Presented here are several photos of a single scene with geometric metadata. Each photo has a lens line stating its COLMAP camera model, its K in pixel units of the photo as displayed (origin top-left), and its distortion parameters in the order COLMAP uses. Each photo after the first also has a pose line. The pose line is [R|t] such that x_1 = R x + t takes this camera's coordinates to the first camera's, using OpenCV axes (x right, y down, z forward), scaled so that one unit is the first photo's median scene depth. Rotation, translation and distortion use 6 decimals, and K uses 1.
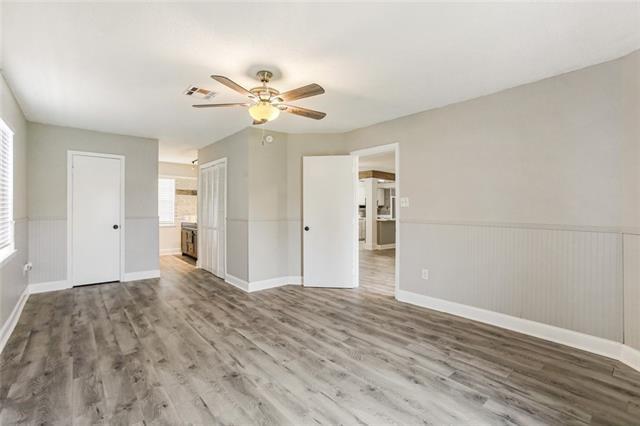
lens RADIAL K [[289.4, 0, 321.9], [0, 289.4, 206.4], [0, 0, 1]] dist [-0.051138, 0.027997]
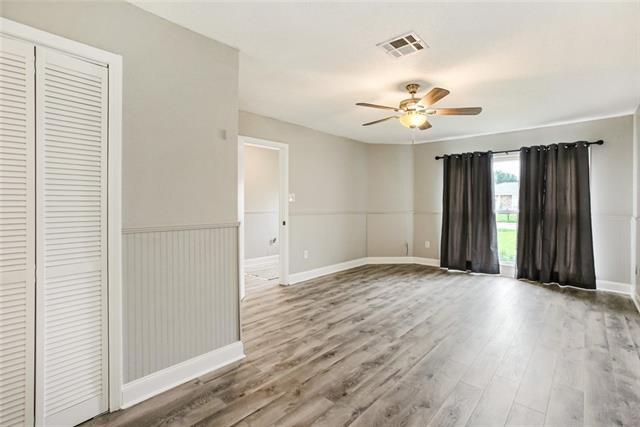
lens RADIAL K [[289.4, 0, 321.9], [0, 289.4, 206.9], [0, 0, 1]] dist [-0.051138, 0.027997]
pose [[-0.096718, -0.008822, 0.995273, -1.066944], [-0.015143, 0.999858, 0.007391, 0.015110], [-0.995197, -0.014357, -0.096838, 1.214528]]
